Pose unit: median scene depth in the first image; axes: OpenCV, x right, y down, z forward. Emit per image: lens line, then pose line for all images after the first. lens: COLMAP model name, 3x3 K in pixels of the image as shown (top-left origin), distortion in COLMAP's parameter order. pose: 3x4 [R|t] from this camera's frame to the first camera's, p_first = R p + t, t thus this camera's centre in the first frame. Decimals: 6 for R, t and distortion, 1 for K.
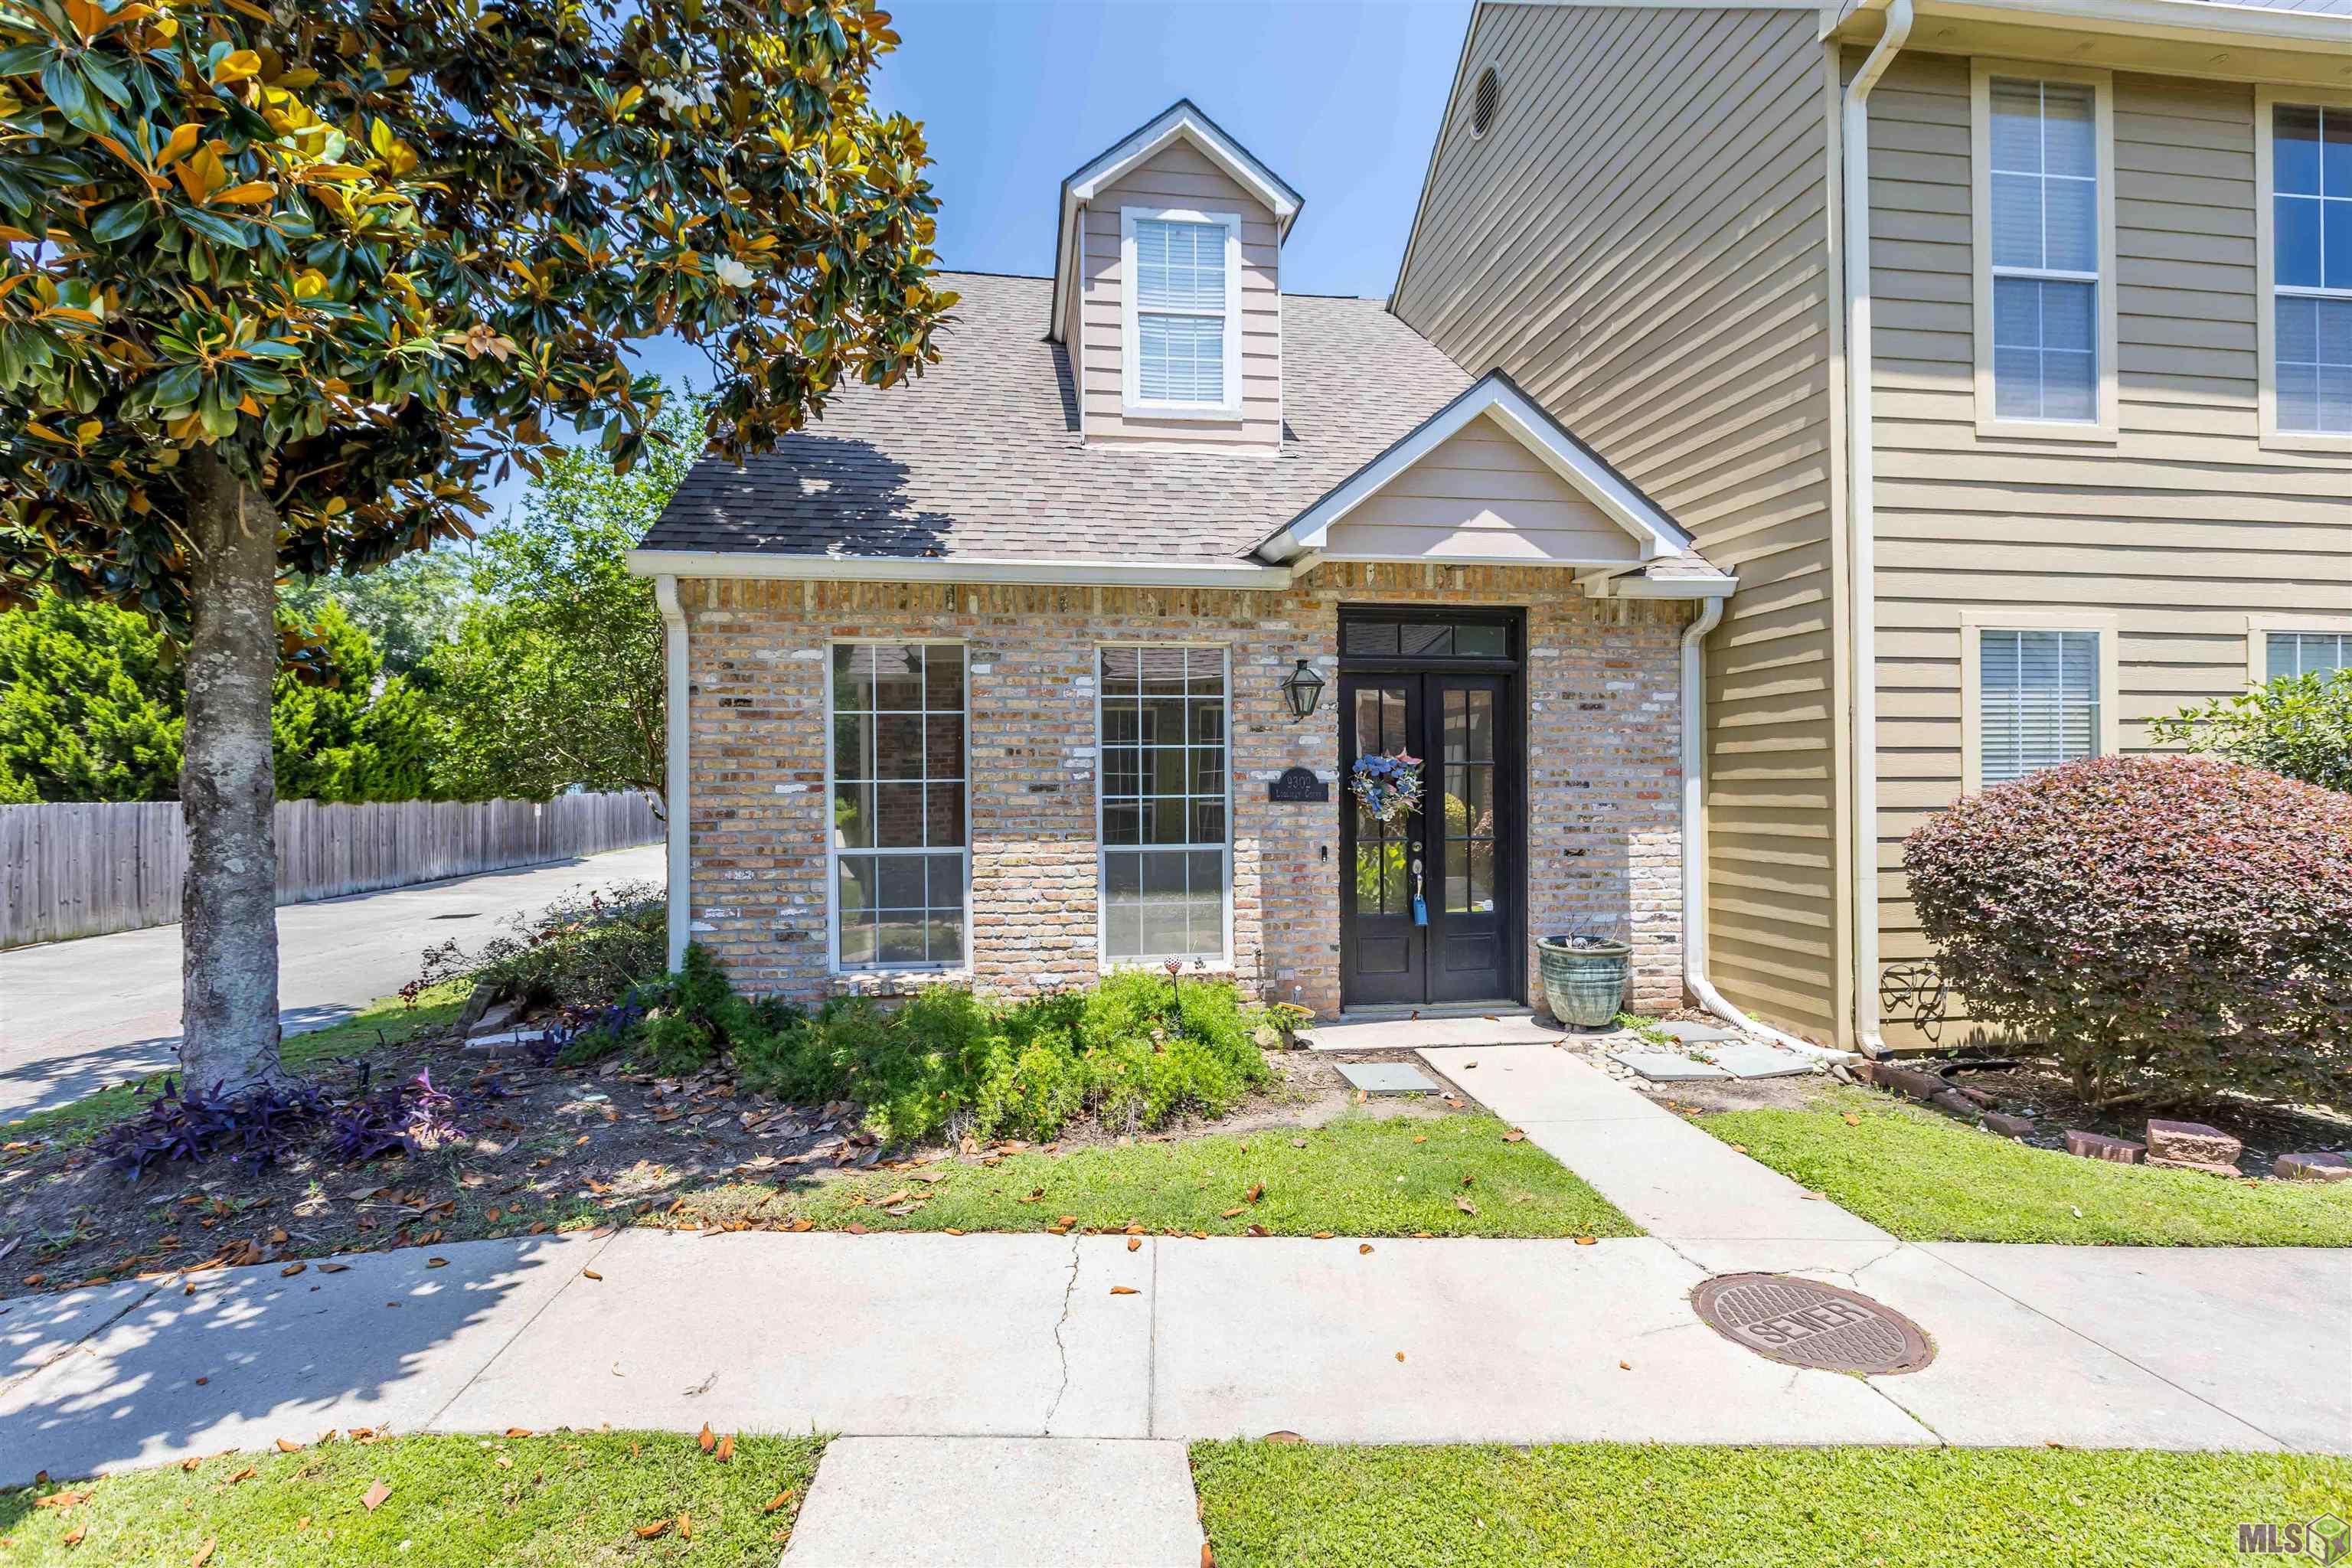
lens RADIAL K [[1052.4, 0, 1163.7], [0, 1052.4, 788.1], [0, 0, 1]] dist [-0.001956, 0.000535]
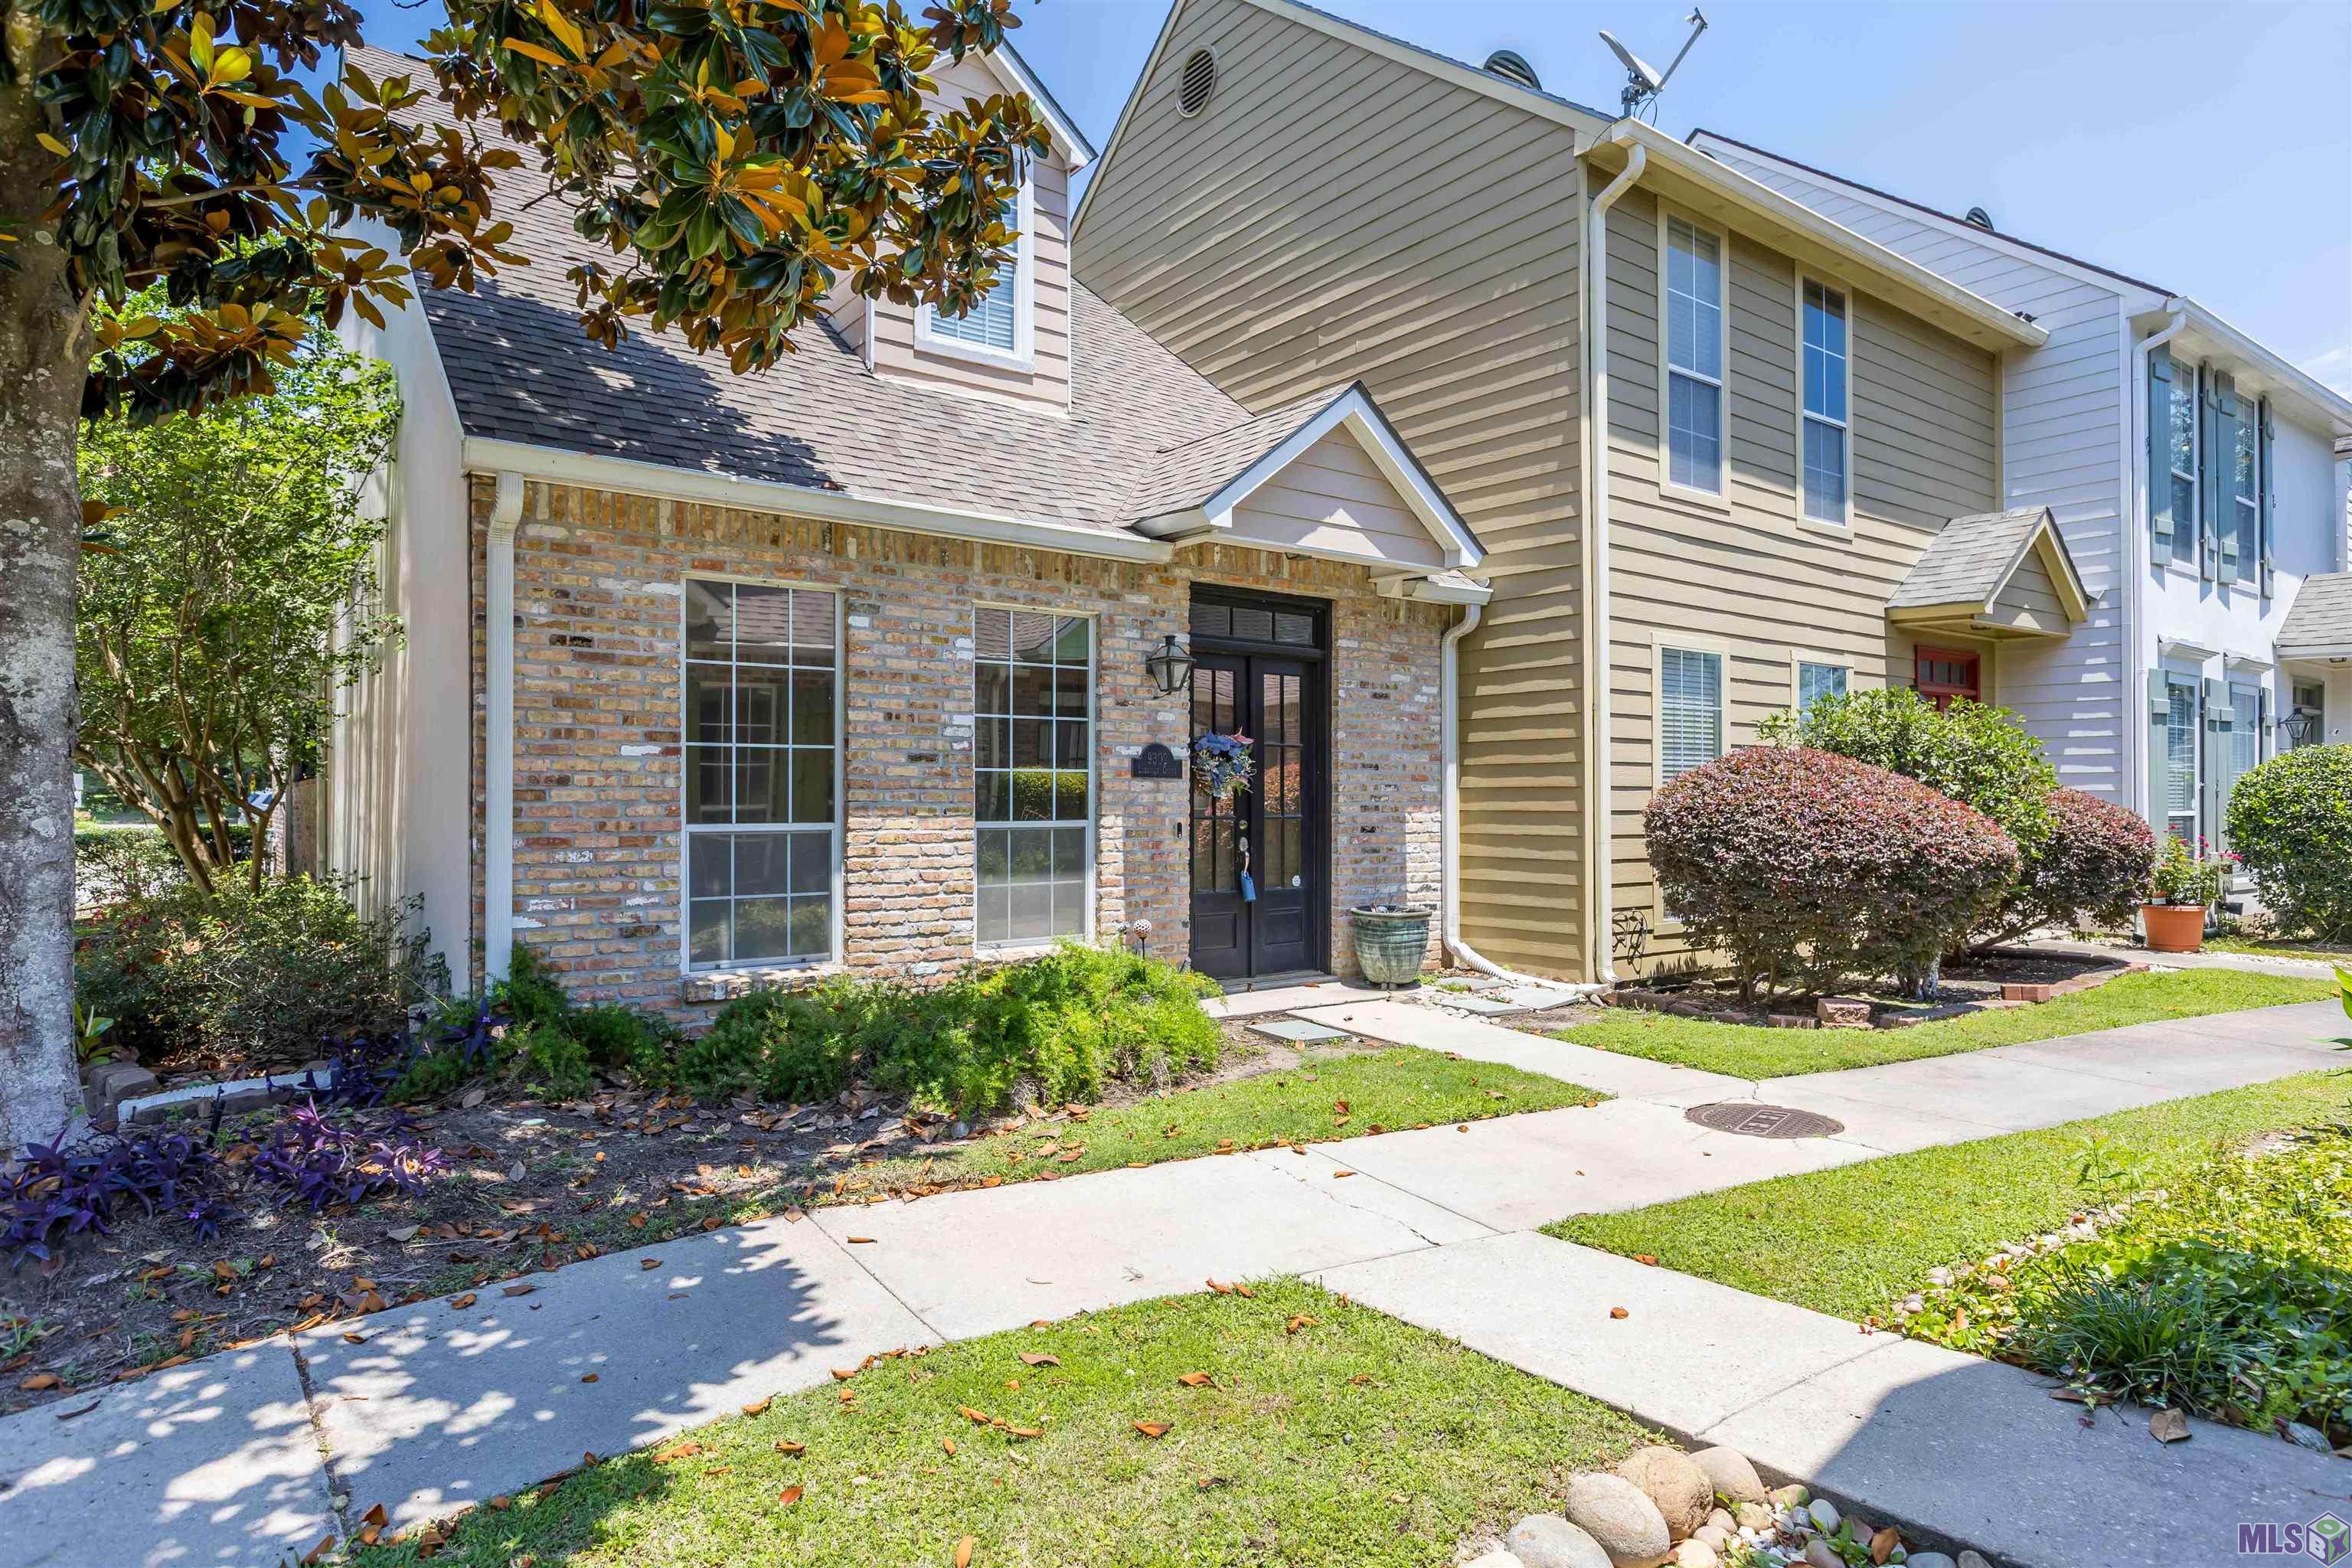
lens RADIAL K [[1294.0, 0, 1173.7], [0, 1294.0, 792.8], [0, 0, 1]] dist [0.002685, -0.000014]
pose [[0.876876, 0.008948, 0.480634, -0.468122], [-0.005055, 0.999943, -0.009393, 0.040342], [-0.480691, 0.005807, 0.876871, -0.081668]]
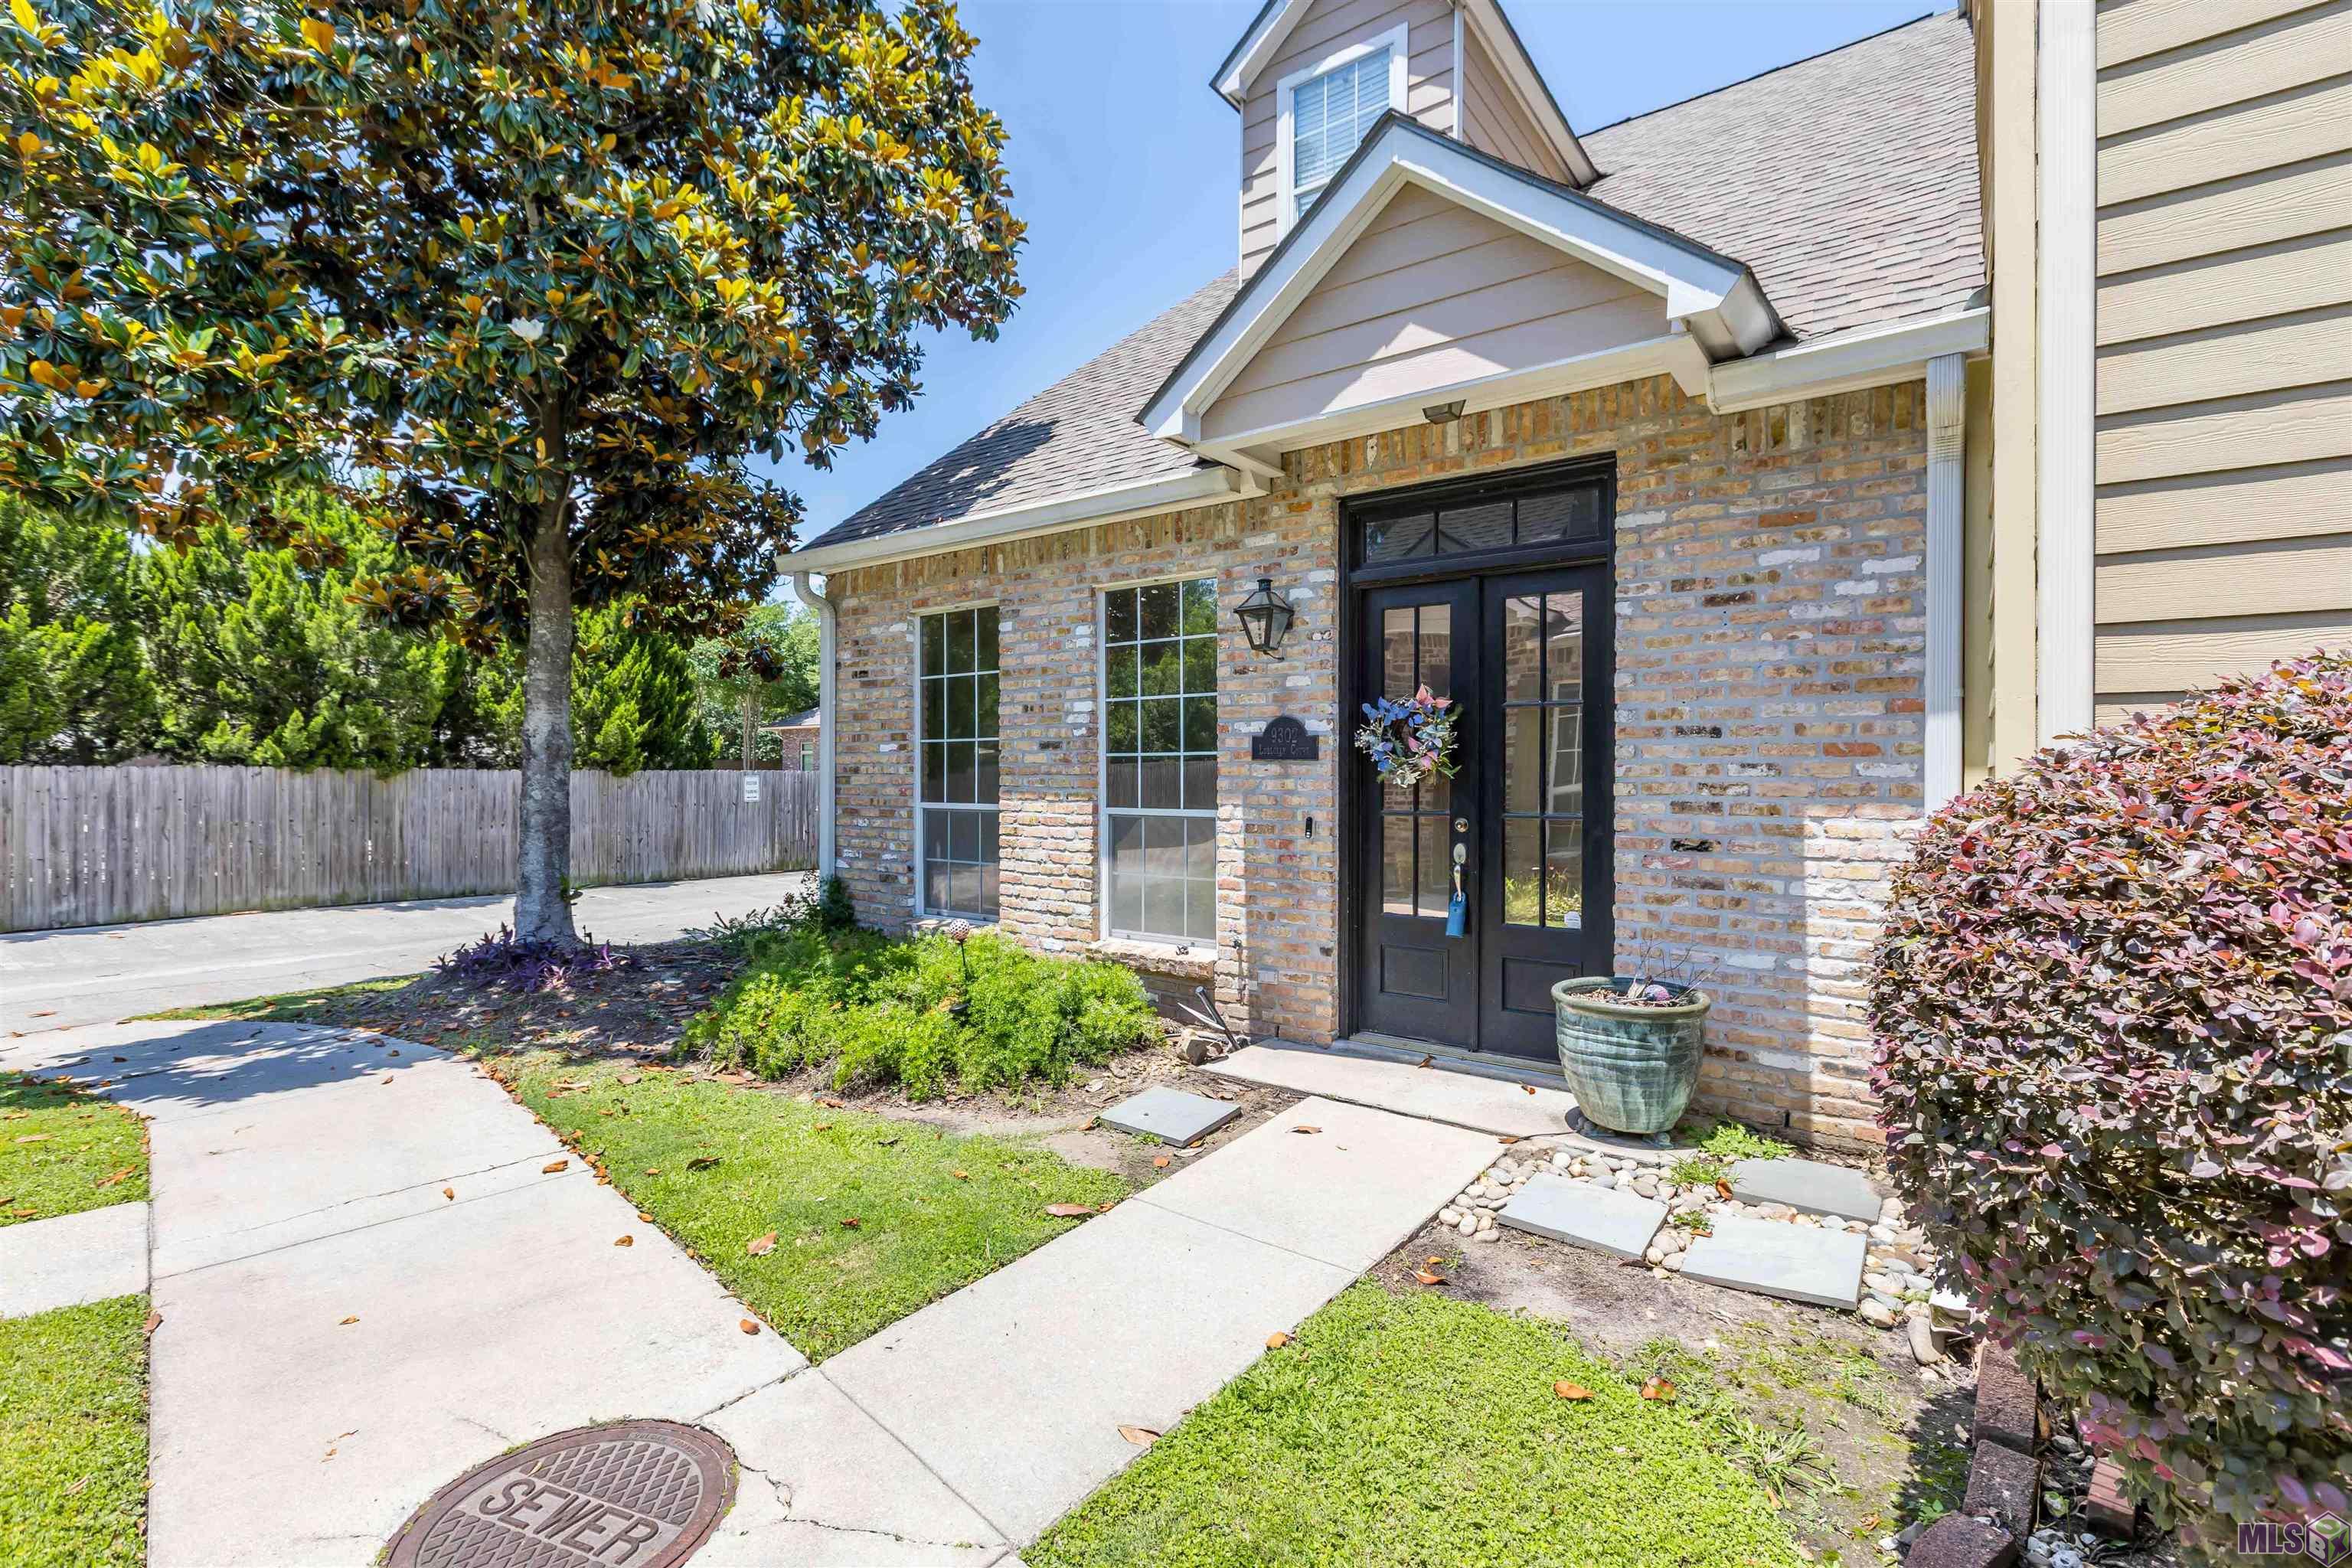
lens RADIAL K [[1066.9, 0, 1186.0], [0, 1066.9, 780.6], [0, 0, 1]] dist [0.001293, 0.000010]
pose [[0.715674, 0.011658, -0.698337, 0.666725], [-0.007599, 0.999931, 0.008906, 0.023011], [0.698393, -0.001067, 0.715714, 0.397175]]
